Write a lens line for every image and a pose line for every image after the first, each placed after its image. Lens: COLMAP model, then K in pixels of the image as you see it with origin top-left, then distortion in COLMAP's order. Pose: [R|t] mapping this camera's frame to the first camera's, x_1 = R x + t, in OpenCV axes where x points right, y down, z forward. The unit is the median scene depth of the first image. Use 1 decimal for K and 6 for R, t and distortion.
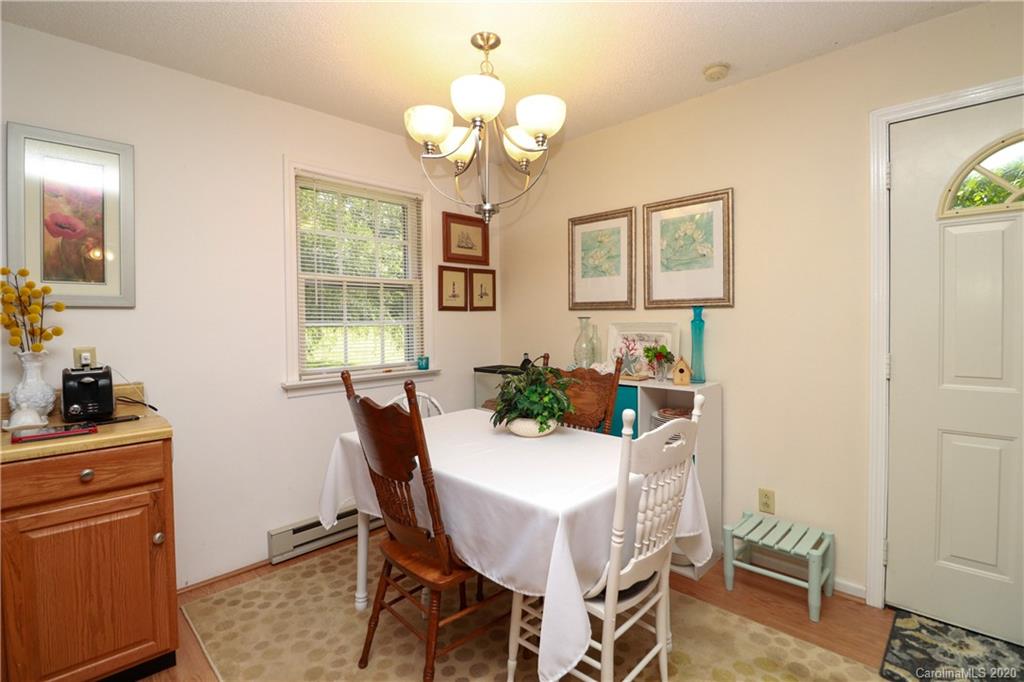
lens RADIAL K [[471.9, 0, 511.6], [0, 471.9, 336.4], [0, 0, 1]] dist [-0.017299, -0.004065]
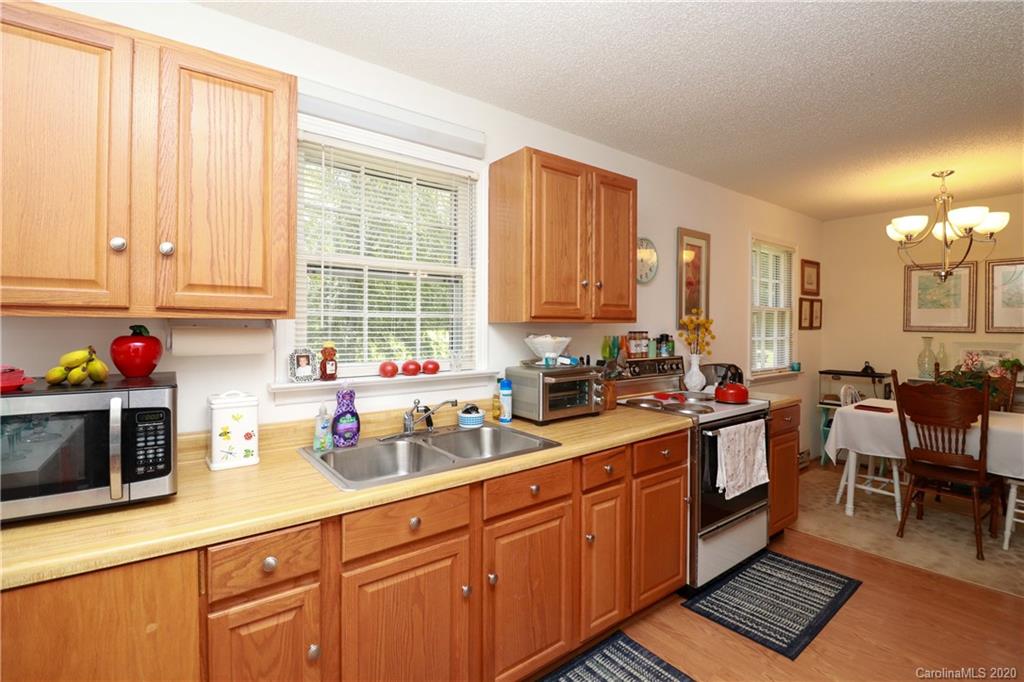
lens RADIAL K [[471.9, 0, 512.8], [0, 471.9, 337.0], [0, 0, 1]] dist [-0.017299, -0.004065]
pose [[0.989781, 0.022080, -0.140874, -0.826437], [-0.024151, 0.999624, -0.013009, 0.006052], [0.140534, 0.016279, 0.989942, -0.512203]]
